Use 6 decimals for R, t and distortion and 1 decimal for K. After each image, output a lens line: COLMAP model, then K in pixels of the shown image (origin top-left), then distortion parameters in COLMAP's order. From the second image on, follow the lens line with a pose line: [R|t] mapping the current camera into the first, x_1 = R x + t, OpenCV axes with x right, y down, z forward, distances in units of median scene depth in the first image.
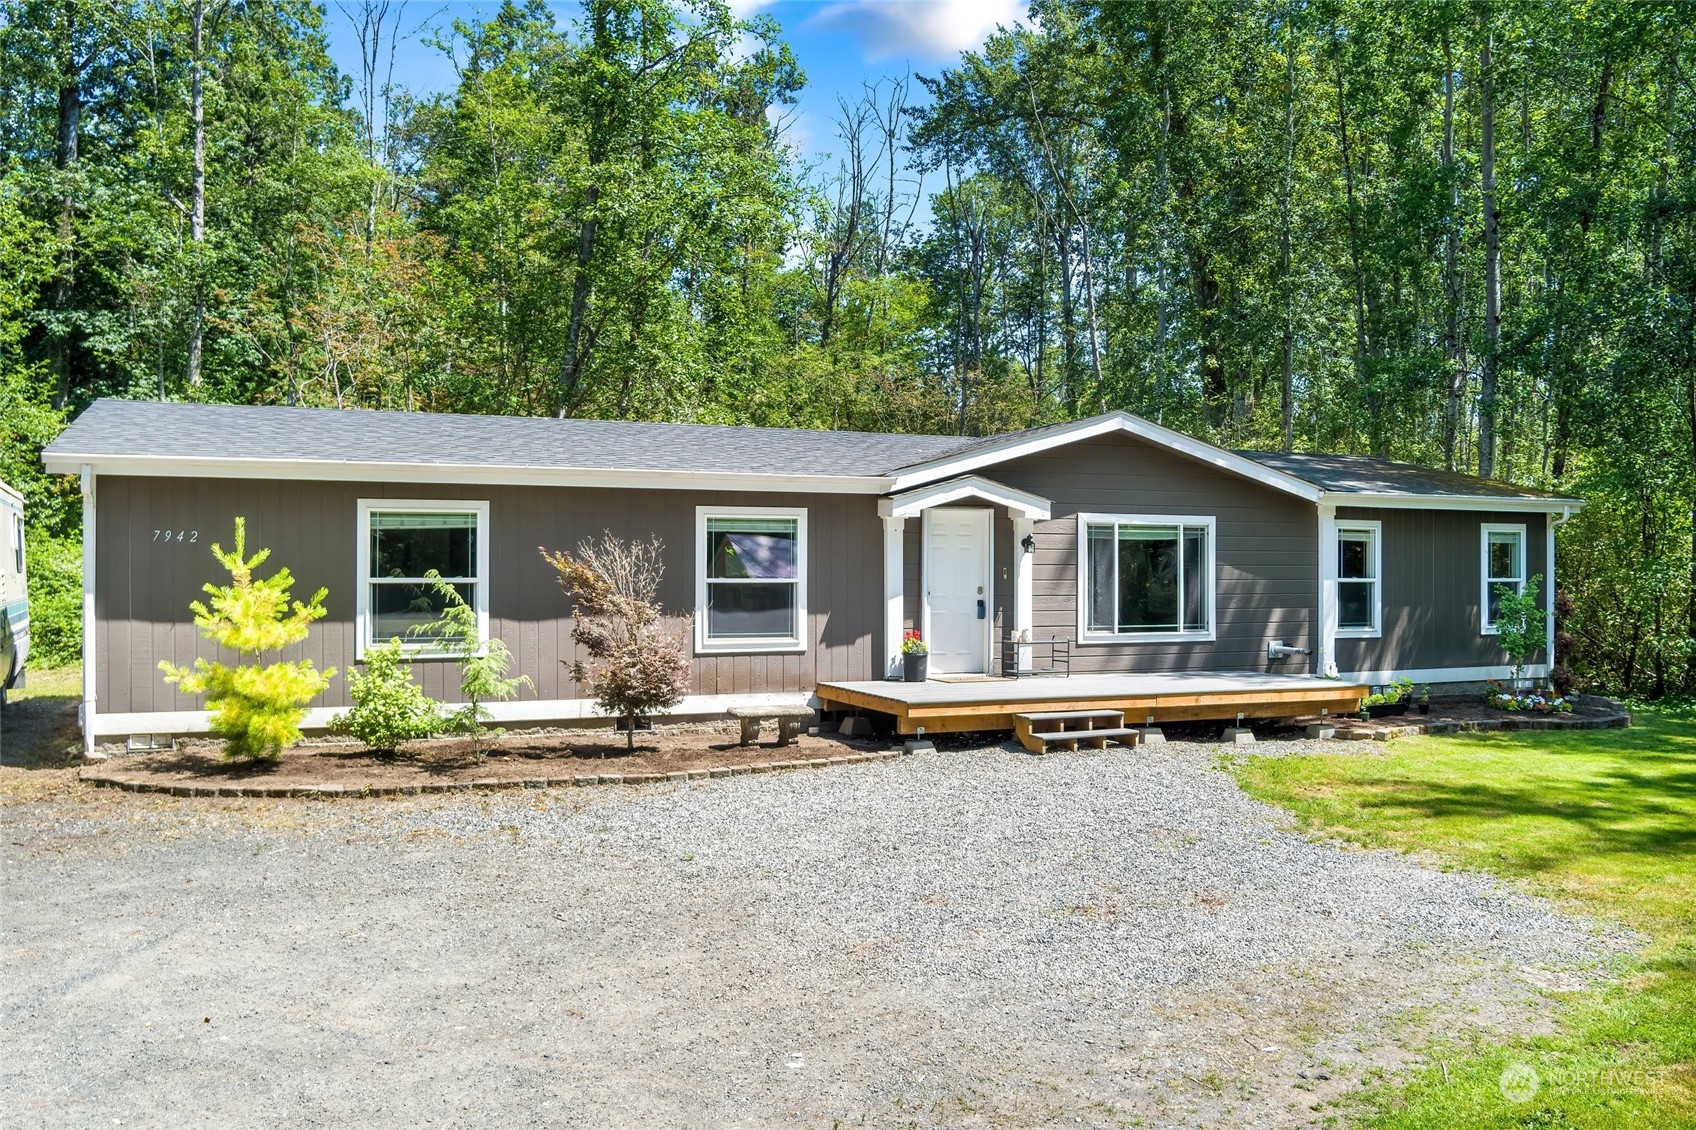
lens RADIAL K [[1499.7, 0, 849.8], [0, 1499.7, 568.3], [0, 0, 1]] dist [-0.012059, -0.002641]
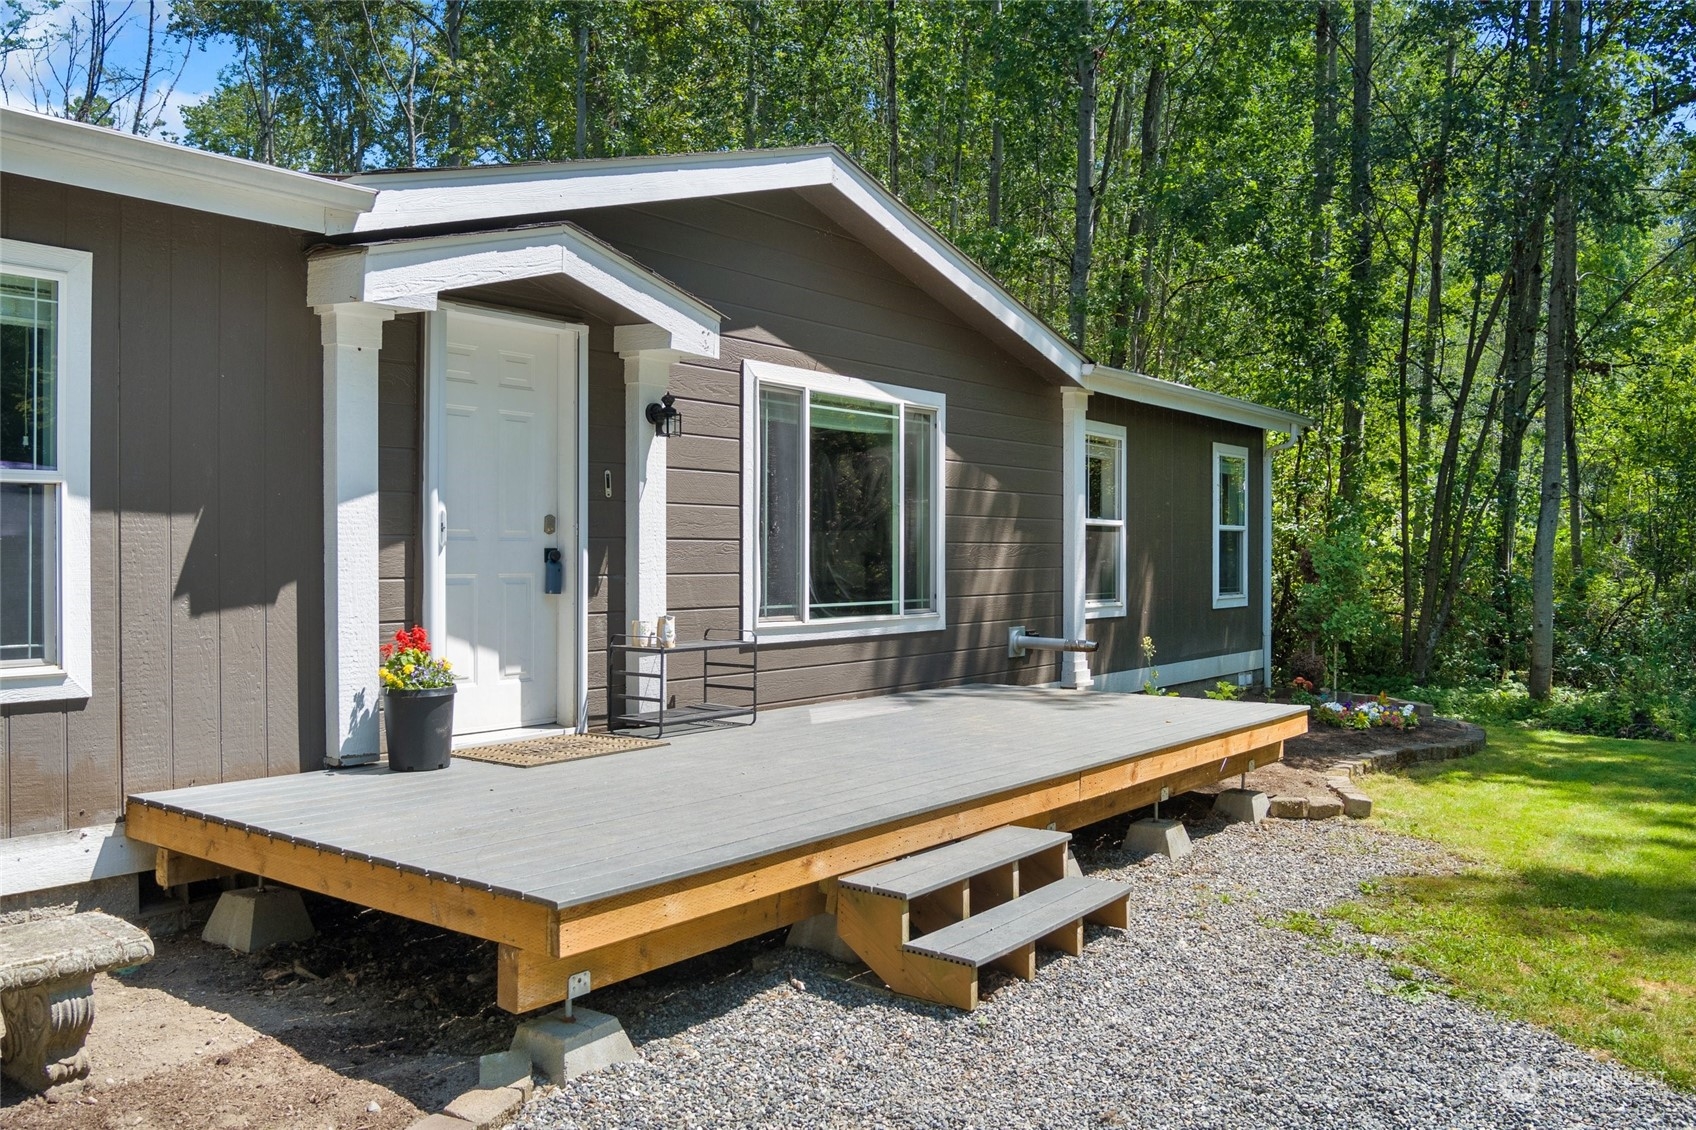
lens RADIAL K [[1426.3, 0, 855.8], [0, 1426.3, 561.4], [0, 0, 1]] dist [-0.043727, 0.000251]
pose [[0.871479, -0.002743, 0.490425, -0.031752], [-0.000077, 0.999984, 0.005731, 0.022878], [-0.490432, -0.005032, 0.871465, 0.622392]]
